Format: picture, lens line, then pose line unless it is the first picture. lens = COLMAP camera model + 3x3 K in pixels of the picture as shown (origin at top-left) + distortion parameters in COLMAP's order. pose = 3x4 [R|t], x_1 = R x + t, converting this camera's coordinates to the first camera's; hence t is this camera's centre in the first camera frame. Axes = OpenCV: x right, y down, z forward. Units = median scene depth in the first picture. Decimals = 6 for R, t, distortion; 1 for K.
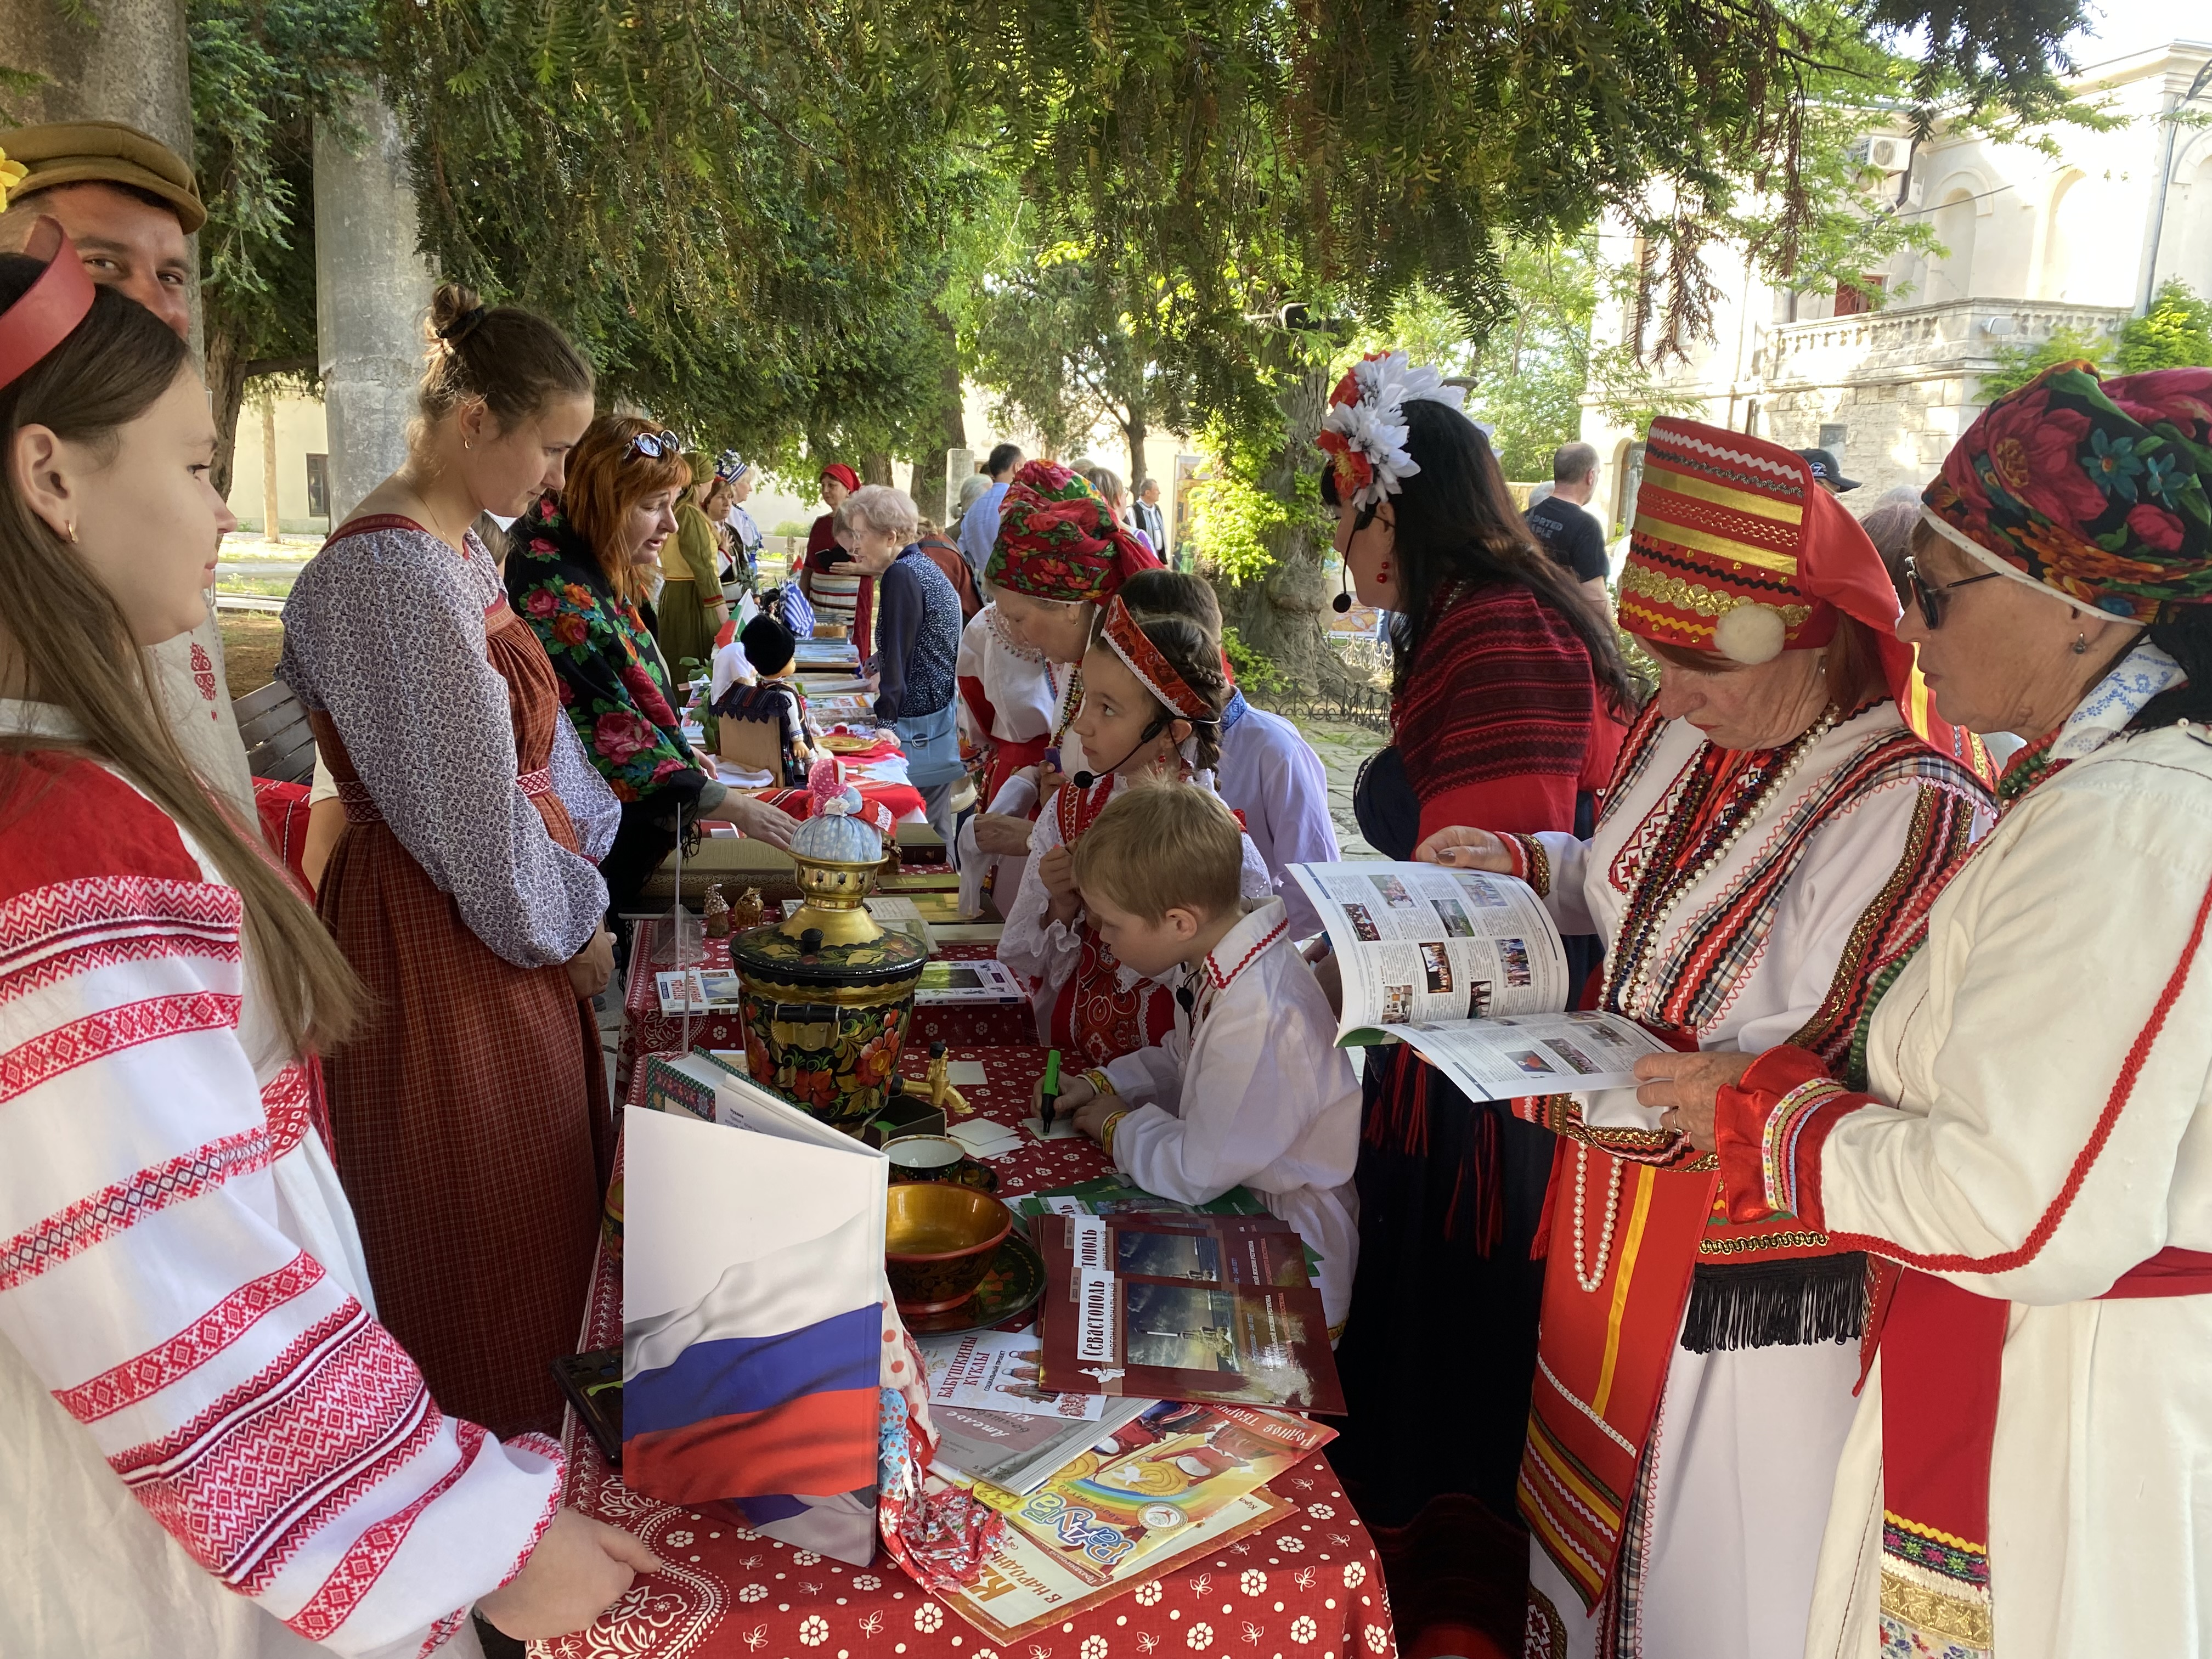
lens RADIAL K [[1683.2, 0, 1107.6], [0, 1683.2, 830.0], [0, 0, 1]] dist [0.006788, -0.001234]
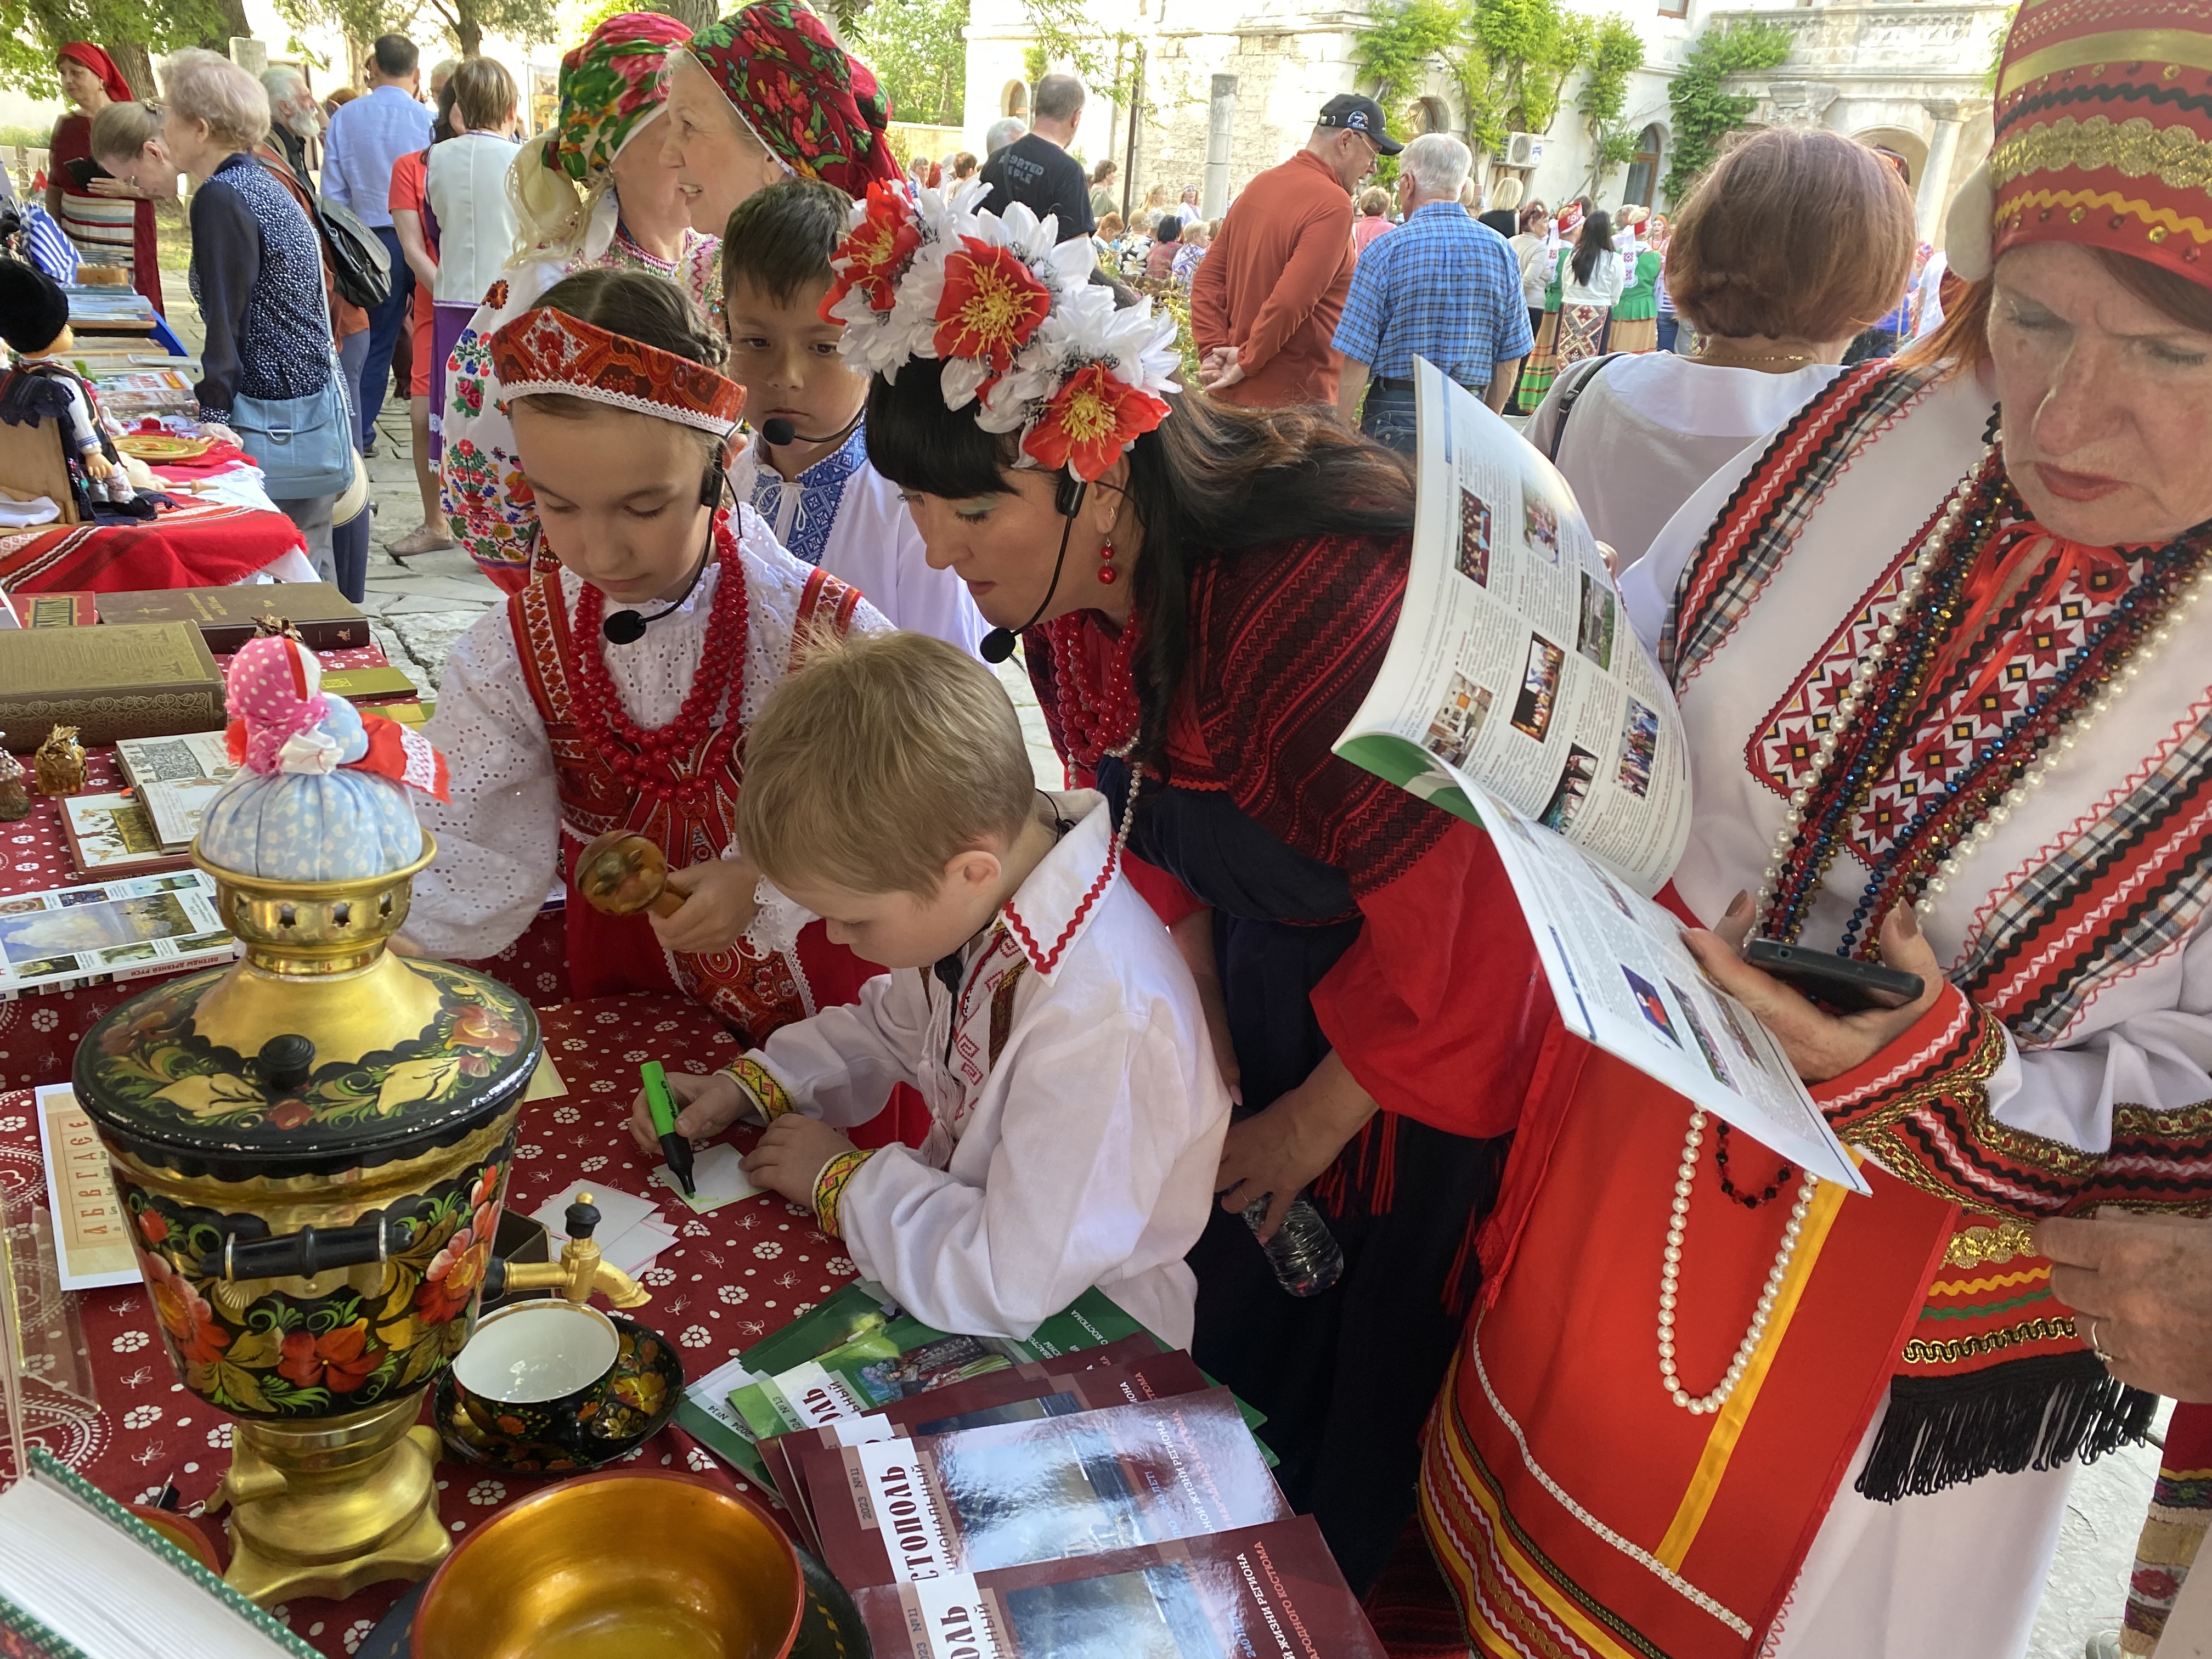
lens RADIAL K [[1683.2, 0, 1102.8], [0, 1683.2, 791.7], [0, 0, 1]] dist [0.006788, -0.001234]
pose [[0.935768, -0.086458, 0.341854, -0.041563], [0.024870, 0.983243, 0.180594, -0.027841], [-0.351739, -0.160492, 0.922237, 0.181726]]
